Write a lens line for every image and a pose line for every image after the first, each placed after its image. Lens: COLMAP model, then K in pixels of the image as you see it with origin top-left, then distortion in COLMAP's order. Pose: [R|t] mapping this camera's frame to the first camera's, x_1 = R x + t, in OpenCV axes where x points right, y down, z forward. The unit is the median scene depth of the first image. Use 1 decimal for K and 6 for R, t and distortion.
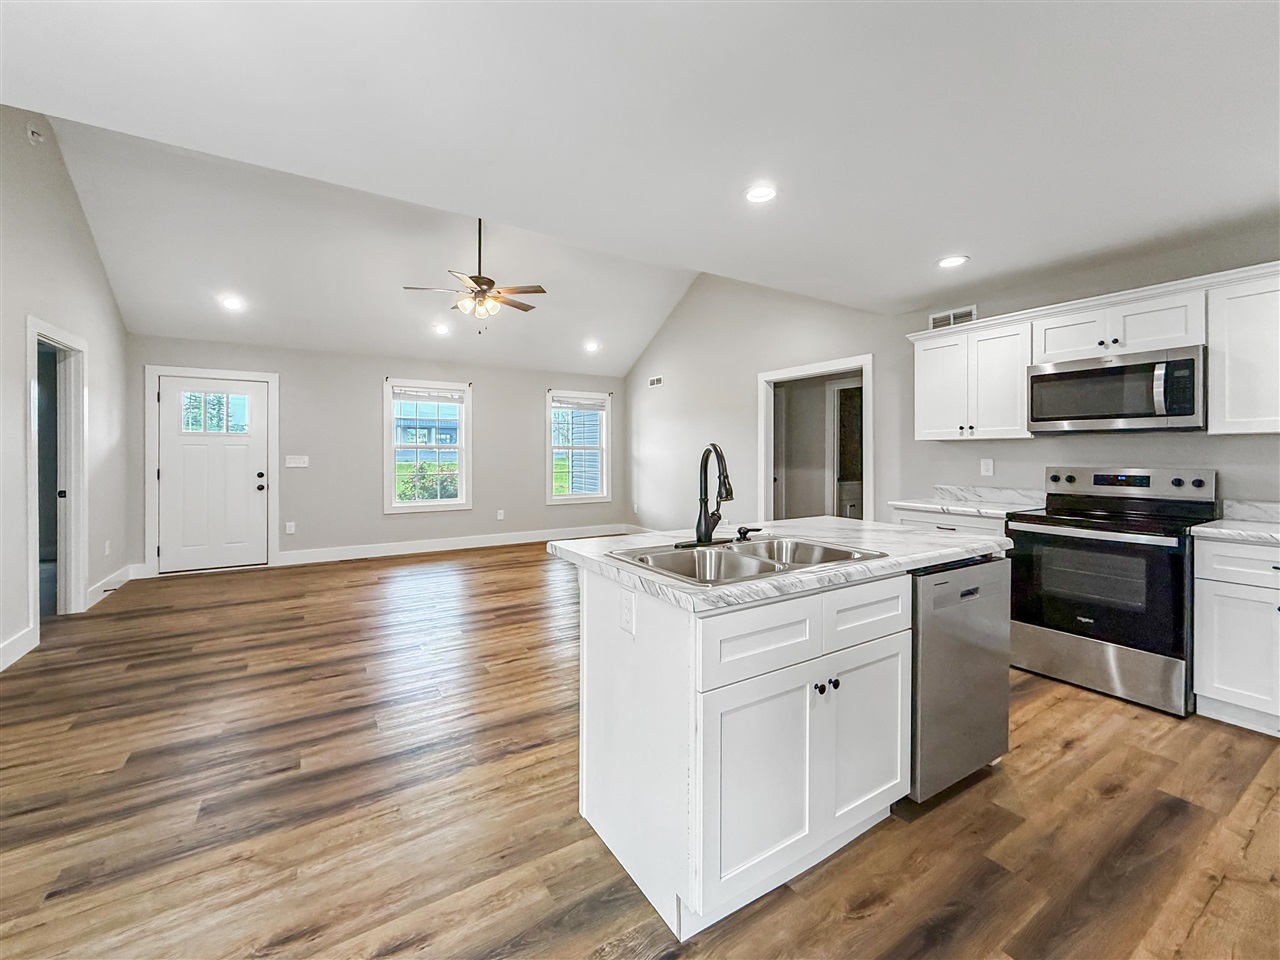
lens RADIAL K [[524.6, 0, 635.7], [0, 524.6, 454.4], [0, 0, 1]] dist [0.001826, 0.000379]
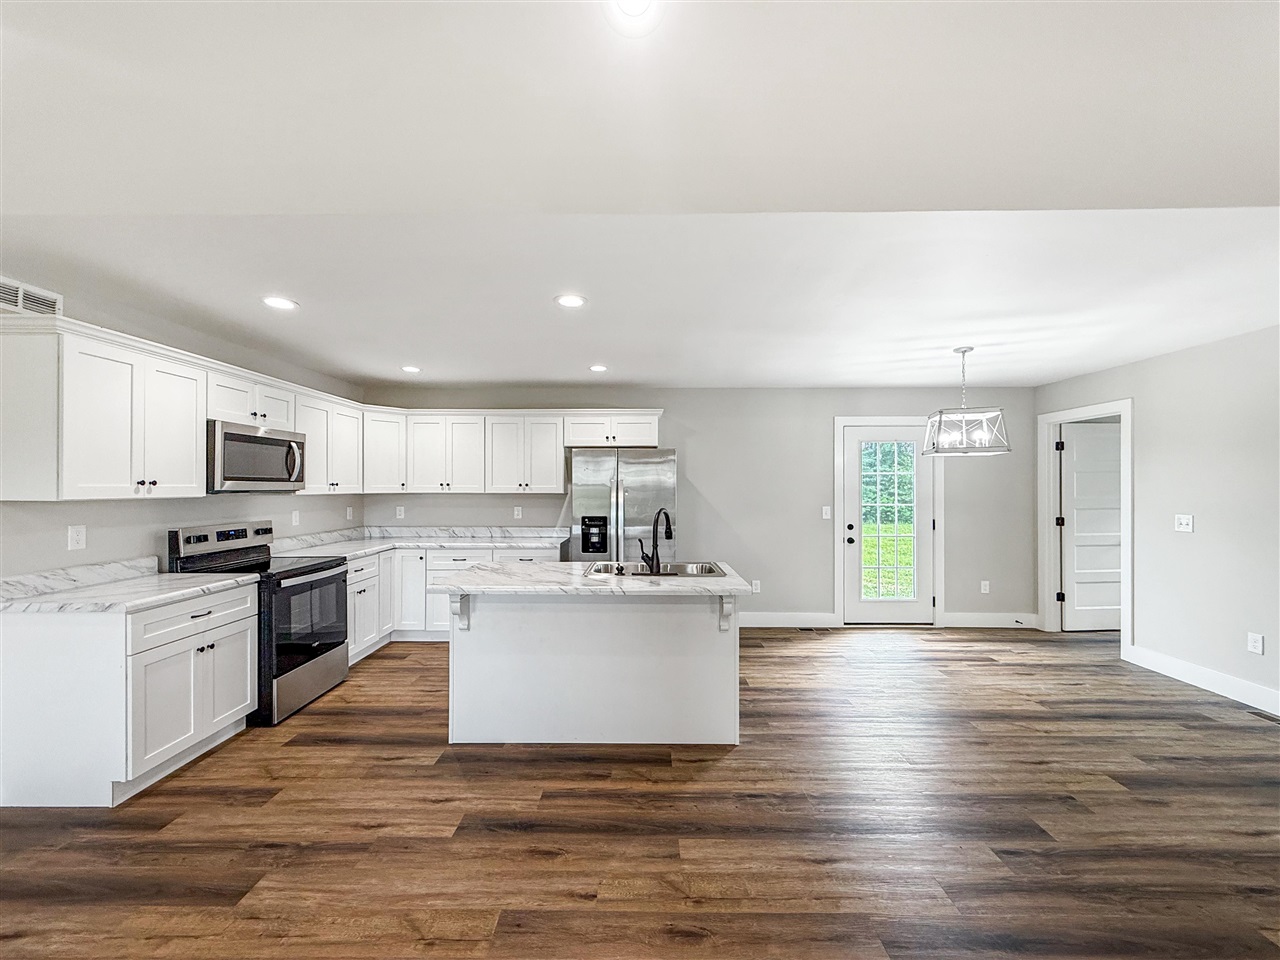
lens RADIAL K [[518.9, 0, 640.0], [0, 518.9, 480.0], [0, 0, 1]] dist [0.000577, 0.000088]
pose [[-0.840578, 0.006947, 0.541646, -0.510443], [0.000766, 0.999932, -0.011637, -0.065988], [-0.541690, -0.009367, -0.840526, 1.793644]]
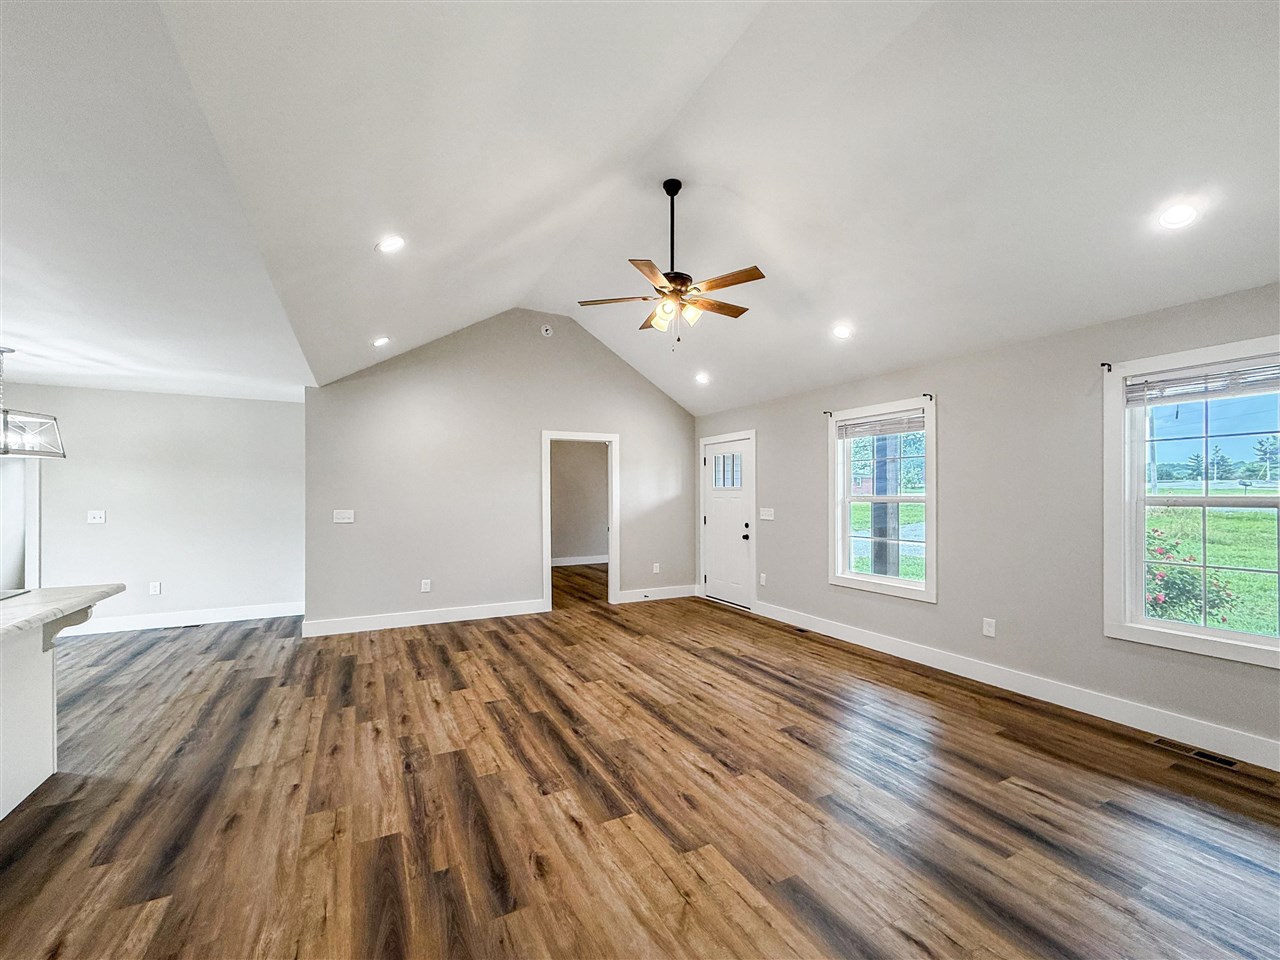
lens RADIAL K [[521.6, 0, 632.3], [0, 521.6, 496.9], [0, 0, 1]] dist [-0.000395, 0.000008]
pose [[-0.081108, 0.002821, -0.996701, 0.846638], [-0.002820, 0.999991, 0.003060, -0.049006], [0.996701, 0.003059, -0.081100, 1.930095]]
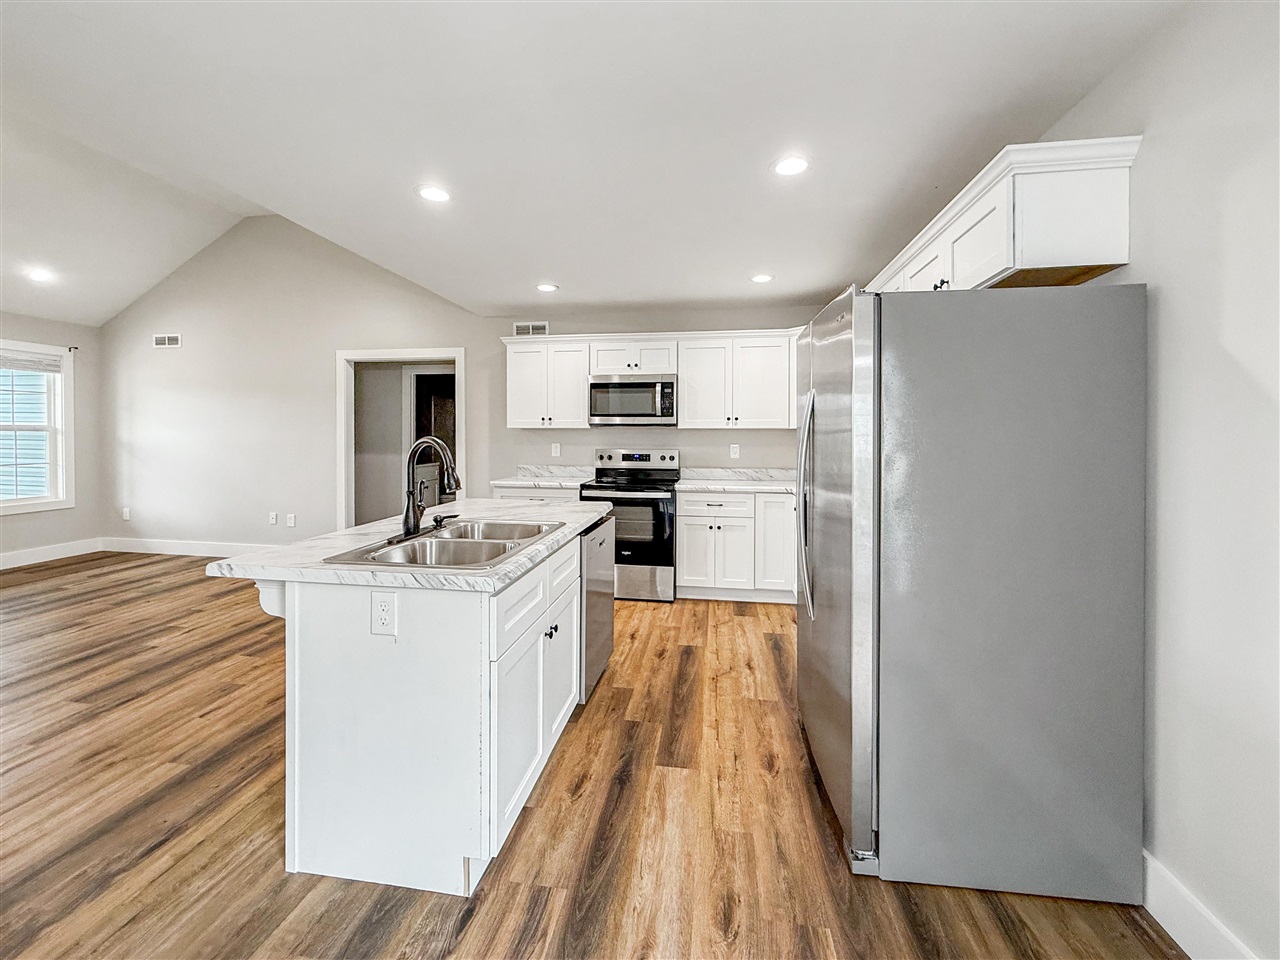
lens RADIAL K [[528.4, 0, 633.3], [0, 528.4, 435.6], [0, 0, 1]] dist [-0.001475, -0.000064]
pose [[0.656725, 0.000877, 0.754130, -0.277268], [-0.002573, 0.999996, 0.001077, -0.018434], [-0.754126, -0.002648, 0.656725, 0.013307]]
